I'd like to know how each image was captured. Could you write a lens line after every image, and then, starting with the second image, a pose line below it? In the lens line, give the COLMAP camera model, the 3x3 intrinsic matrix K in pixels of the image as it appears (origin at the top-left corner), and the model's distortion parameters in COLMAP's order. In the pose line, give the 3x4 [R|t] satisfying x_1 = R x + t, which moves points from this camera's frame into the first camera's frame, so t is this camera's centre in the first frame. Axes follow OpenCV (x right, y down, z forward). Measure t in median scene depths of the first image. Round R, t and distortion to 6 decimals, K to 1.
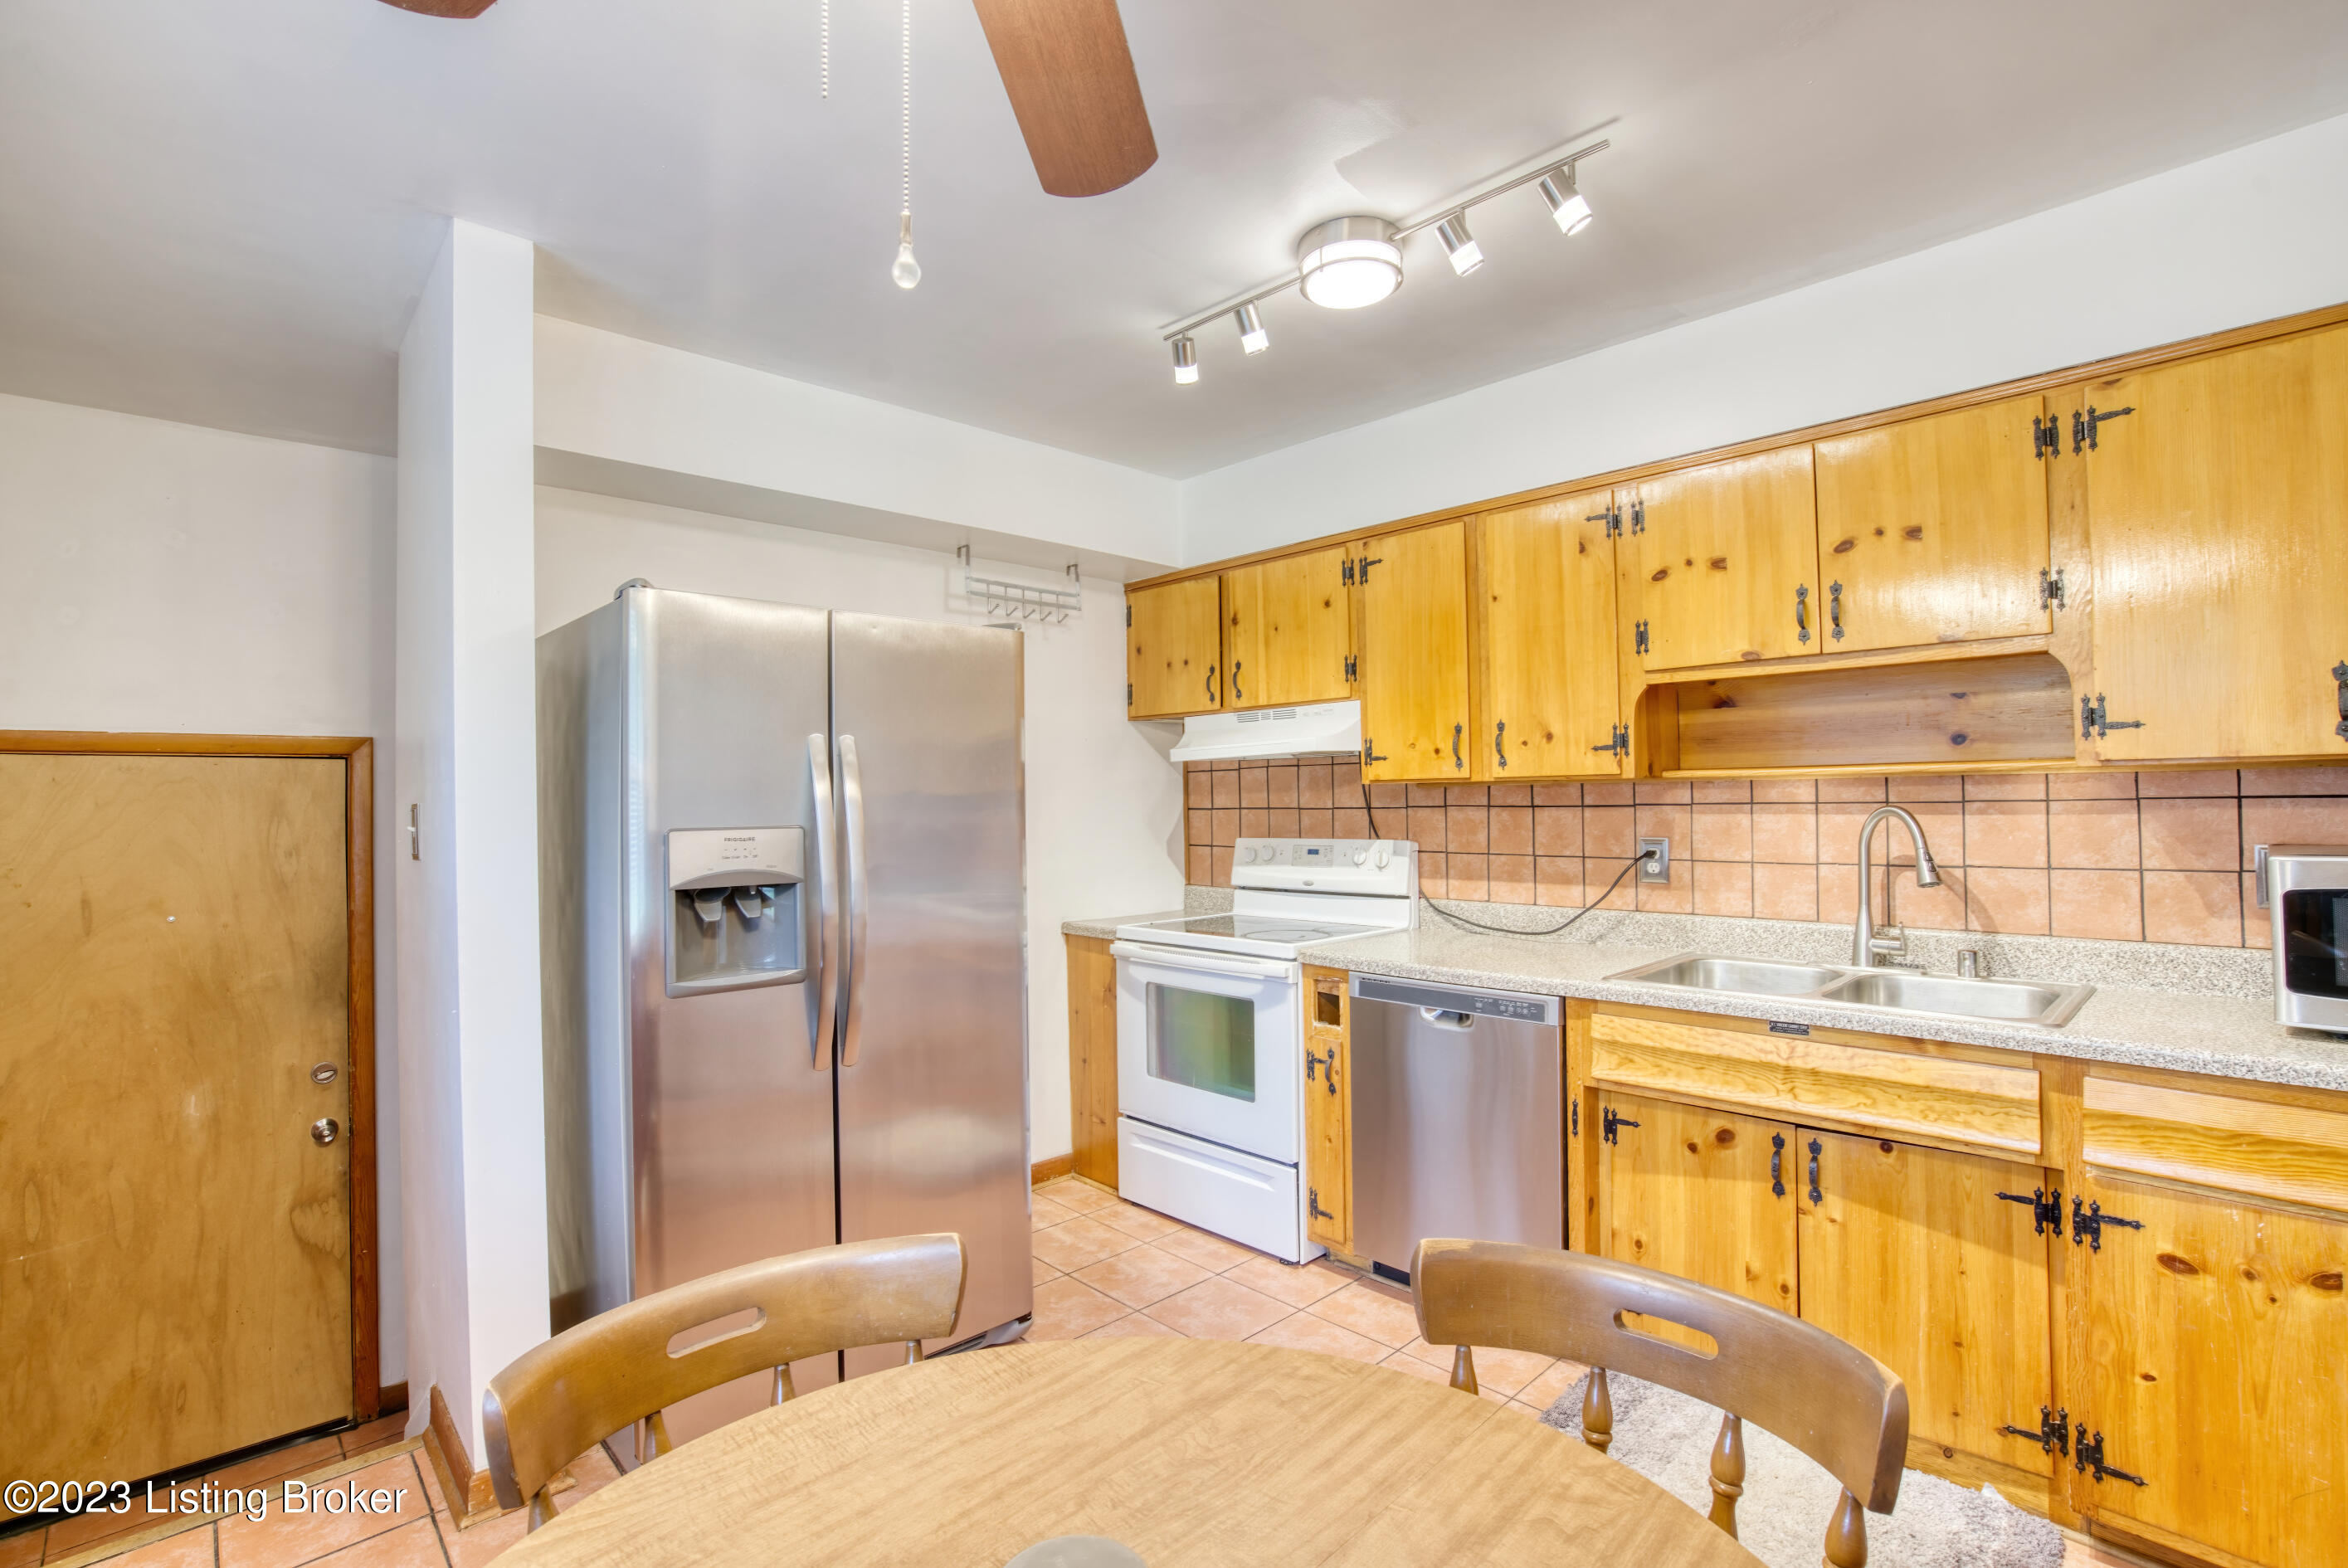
lens RADIAL K [[1072.7, 0, 1175.3], [0, 1072.7, 782.3], [0, 0, 1]] dist [-0.055461, 0.018989]
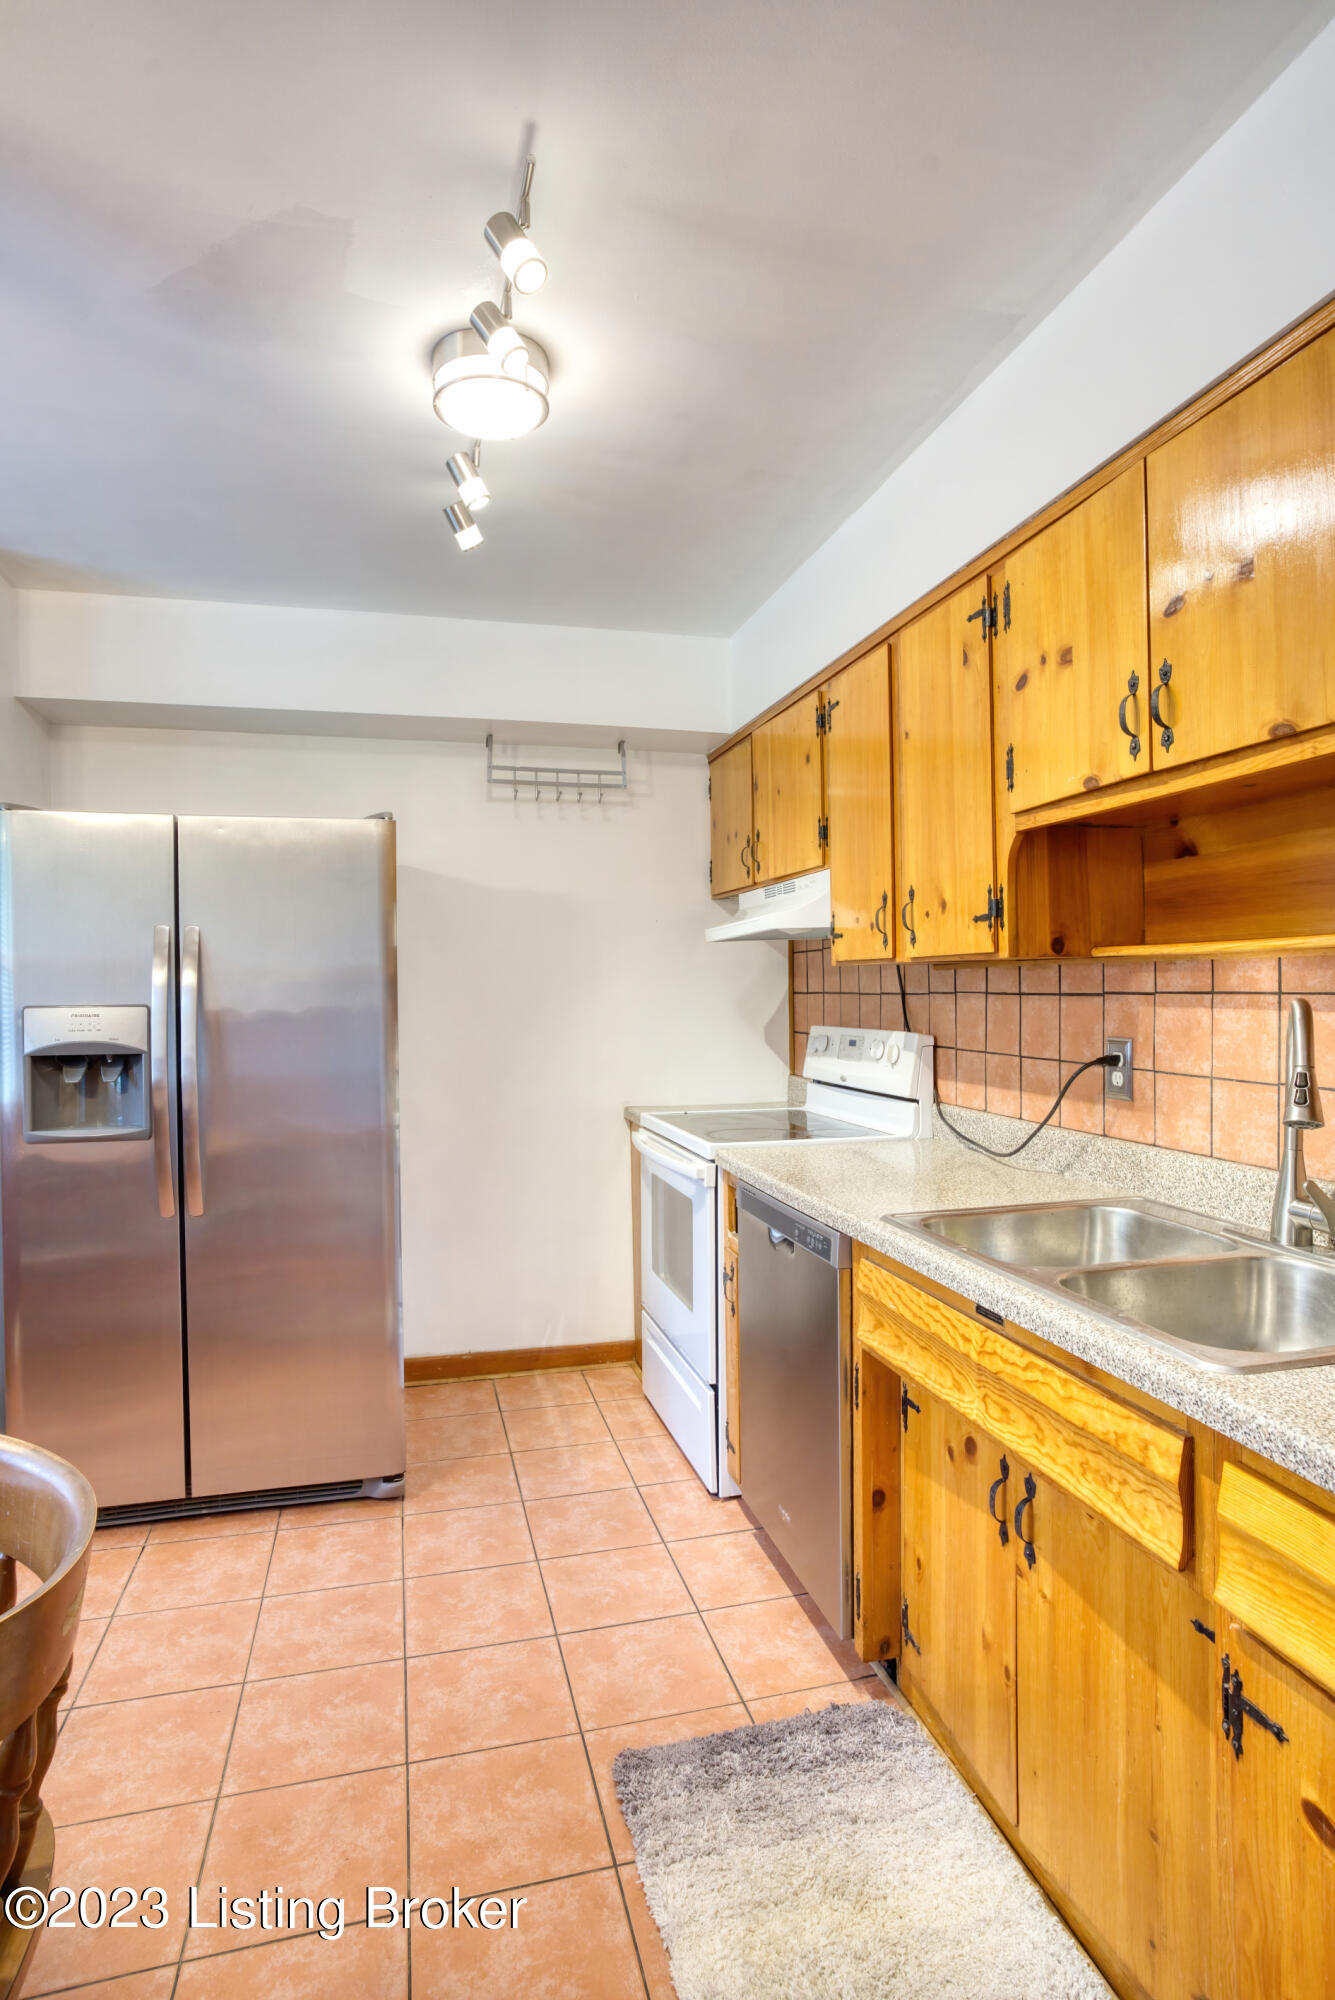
lens RADIAL K [[1088.6, 0, 664.4], [0, 1088.6, 998.6], [0, 0, 1]] dist [-0.024243, 0.013274]
pose [[0.871453, 0.011122, -0.490353, 0.654663], [0.005011, 0.999489, 0.031576, -0.000769], [0.490454, -0.029974, 0.870952, 0.228549]]
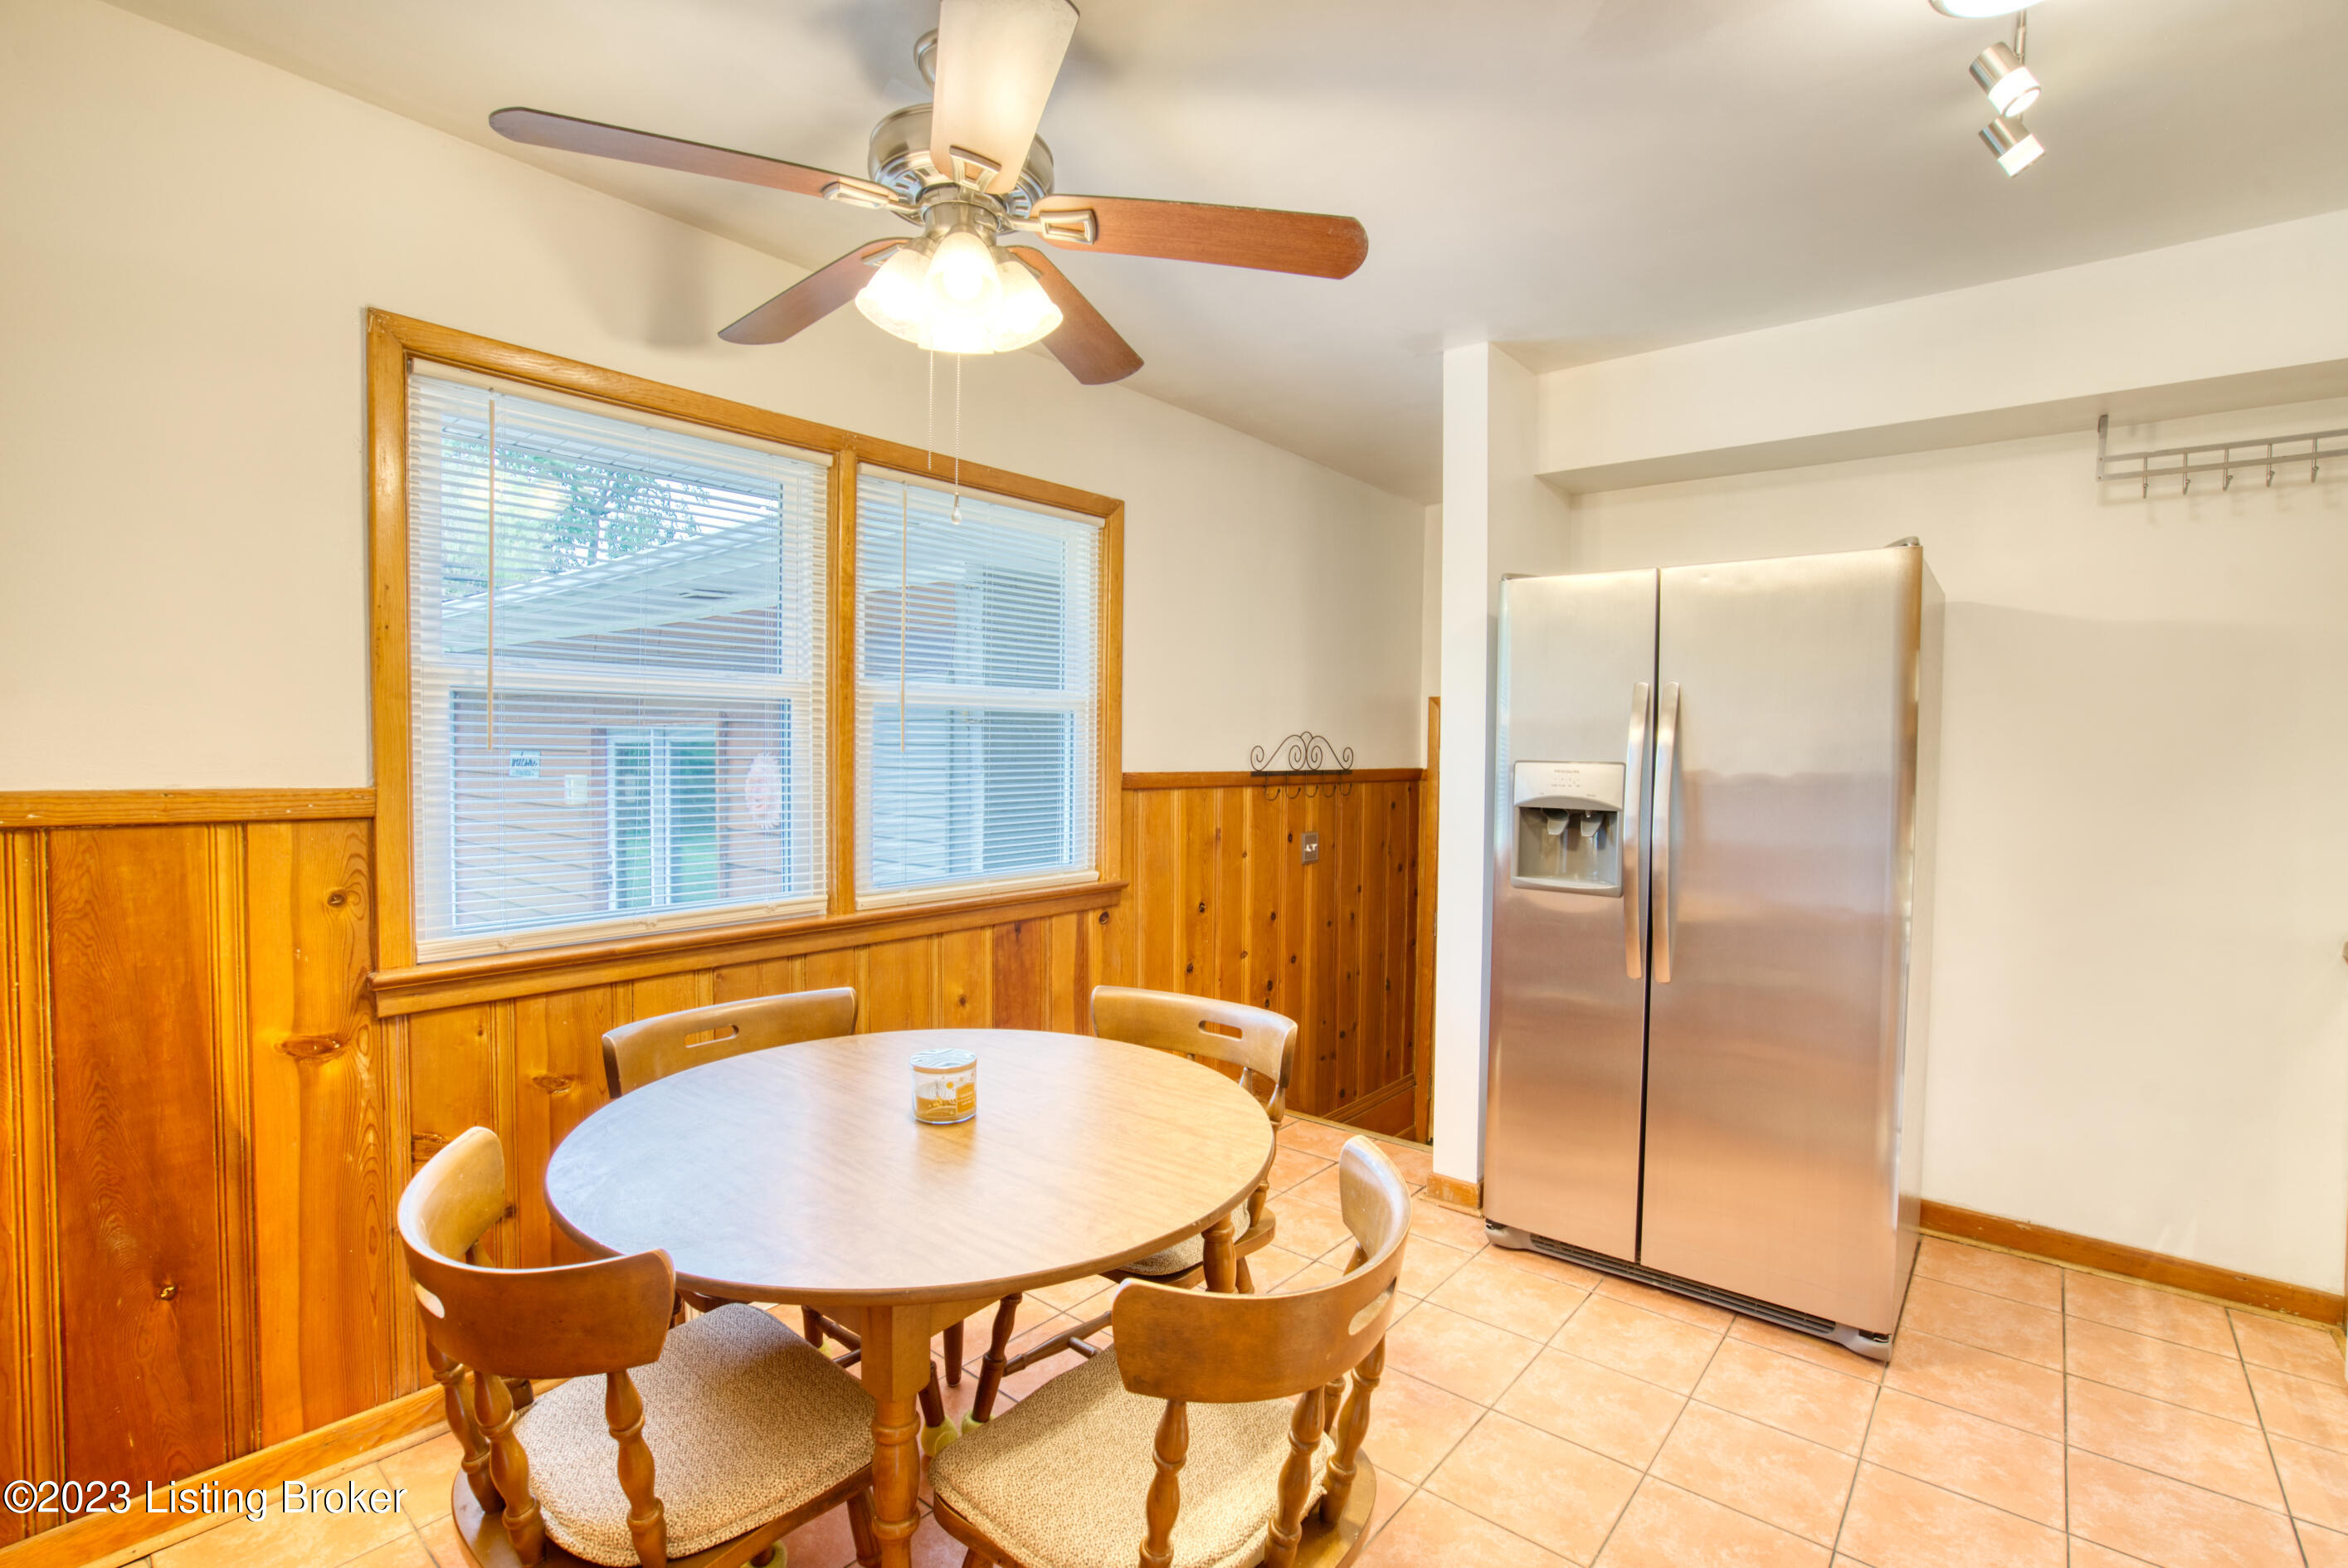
lens RADIAL K [[1072.7, 0, 1174.6], [0, 1072.7, 781.0], [0, 0, 1]] dist [-0.055461, 0.018989]
pose [[0.115556, 0.047710, -0.992154, 0.668830], [0.001955, 0.998833, 0.048258, 0.003761], [0.993299, -0.007516, 0.115328, 0.351459]]
